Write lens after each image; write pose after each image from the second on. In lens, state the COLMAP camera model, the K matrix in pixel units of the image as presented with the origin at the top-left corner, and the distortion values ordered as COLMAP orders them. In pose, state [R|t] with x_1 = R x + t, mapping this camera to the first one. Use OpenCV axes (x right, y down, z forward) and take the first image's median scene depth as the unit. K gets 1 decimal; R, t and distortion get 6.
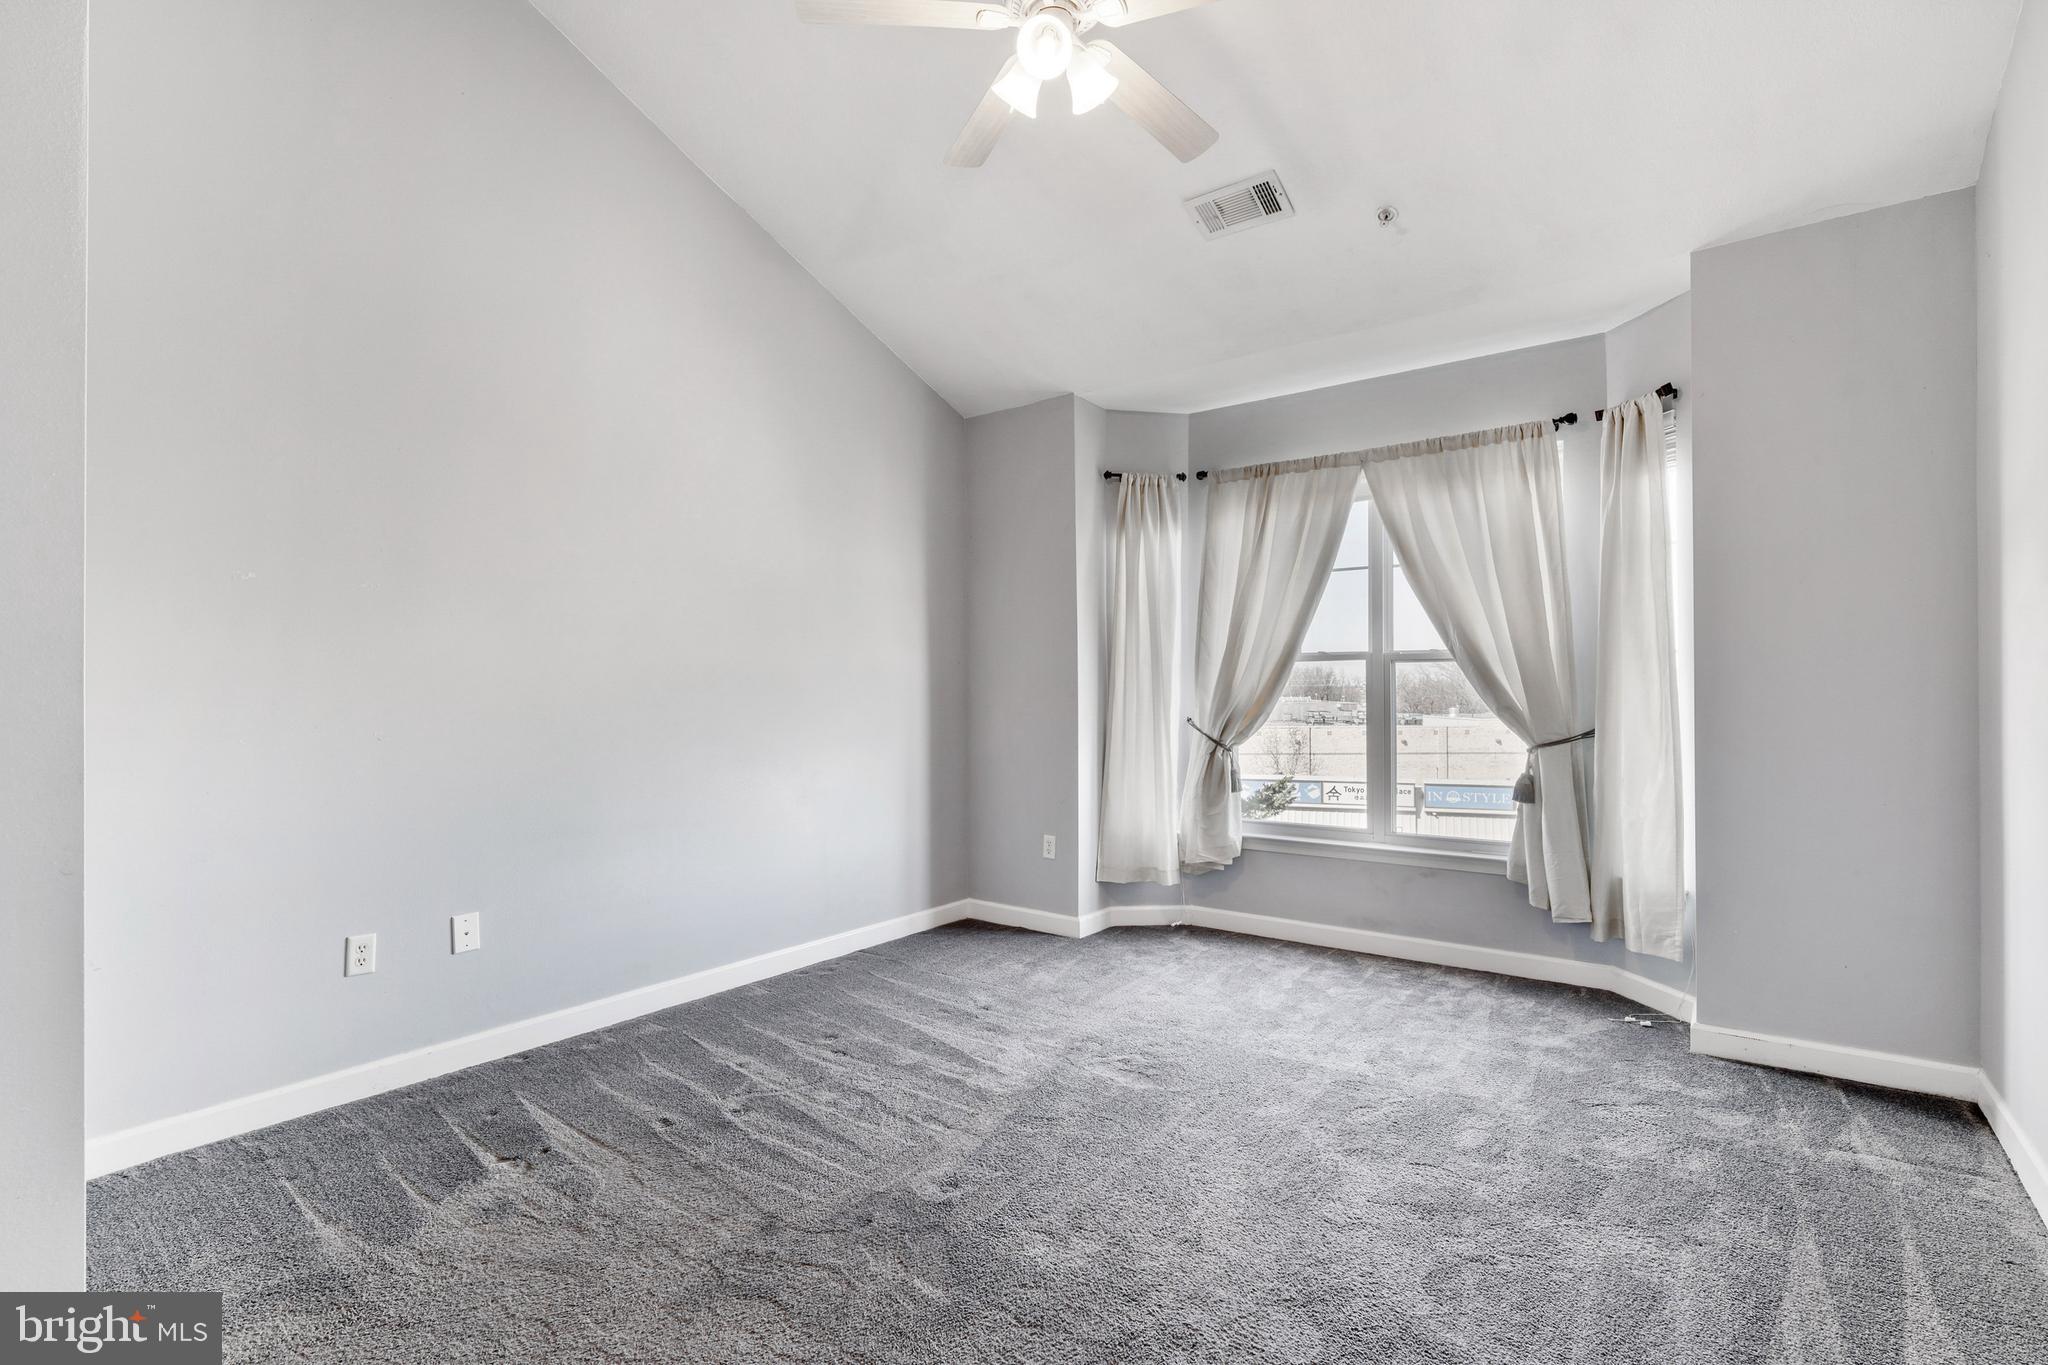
lens RADIAL K [[978.1, 0, 1026.4], [0, 978.1, 681.3], [0, 0, 1]] dist [-0.001561, -0.000082]
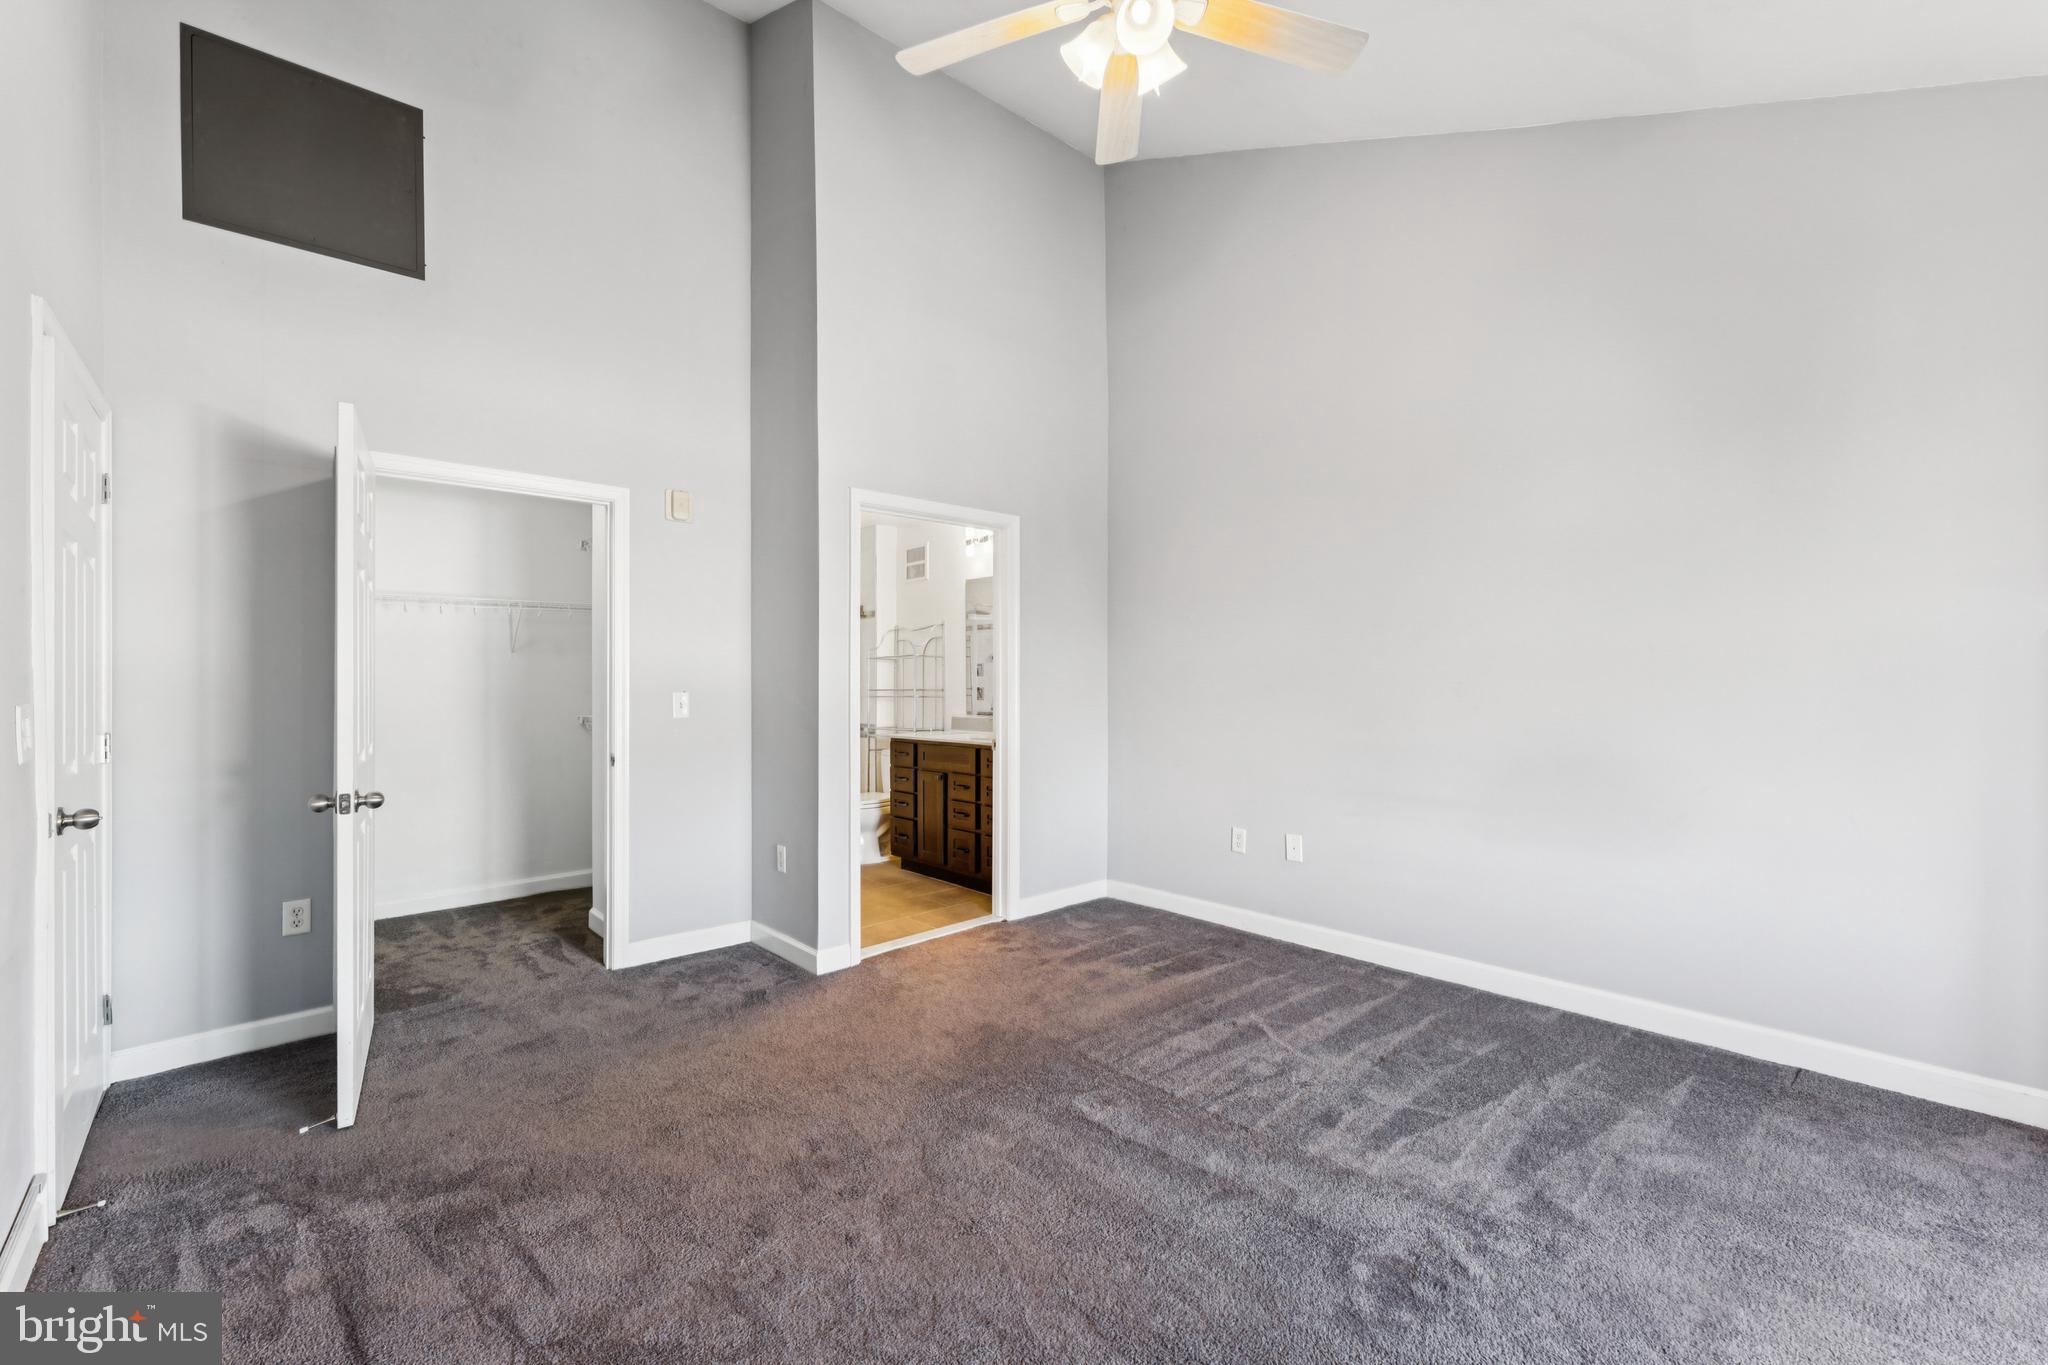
lens RADIAL K [[829.9, 0, 1033.4], [0, 829.9, 681.1], [0, 0, 1]] dist [-0.002264, -0.000416]
pose [[-0.179672, 0.003050, -0.983722, 0.685231], [0.007863, 0.999968, 0.001665, 0.009634], [0.983695, -0.007436, -0.179690, 0.852279]]
